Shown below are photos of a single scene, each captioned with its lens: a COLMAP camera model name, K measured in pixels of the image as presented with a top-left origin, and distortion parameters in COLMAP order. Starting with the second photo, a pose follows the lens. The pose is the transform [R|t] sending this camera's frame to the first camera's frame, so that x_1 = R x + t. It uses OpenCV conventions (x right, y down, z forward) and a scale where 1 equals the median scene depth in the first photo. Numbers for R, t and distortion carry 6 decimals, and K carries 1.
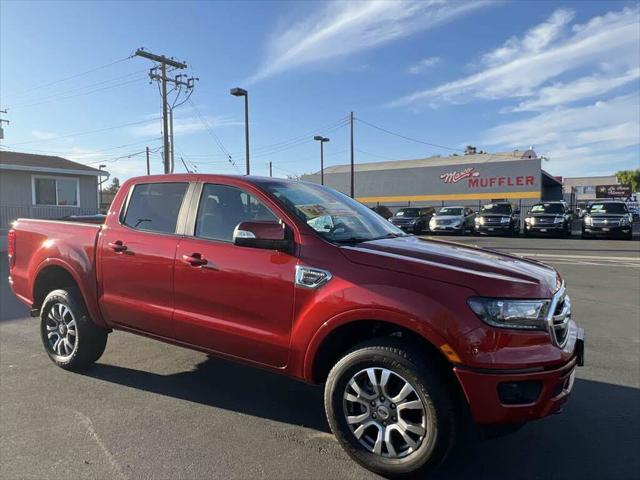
lens RADIAL K [[436.5, 0, 314.4], [0, 436.5, 233.5], [0, 0, 1]] dist [-0.009005, 0.002883]
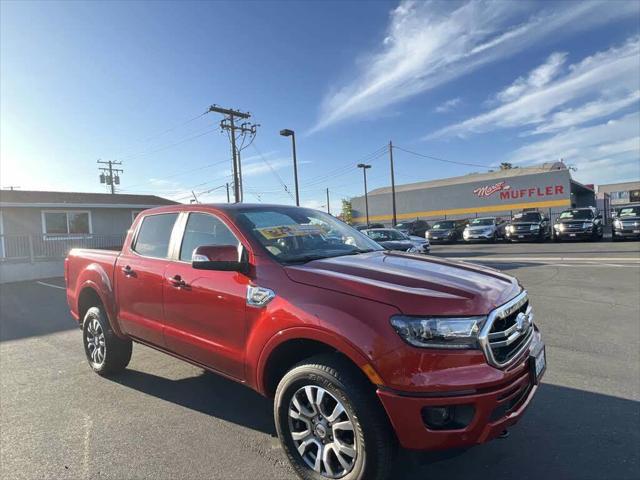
lens RADIAL K [[366.5, 0, 317.6], [0, 366.5, 234.7], [0, 0, 1]] dist [-0.005939, -0.003691]
pose [[0.988582, -0.047711, -0.142931, 0.179215], [0.042729, 0.998374, -0.037730, -0.006223], [0.144498, 0.031192, 0.989013, 0.091486]]
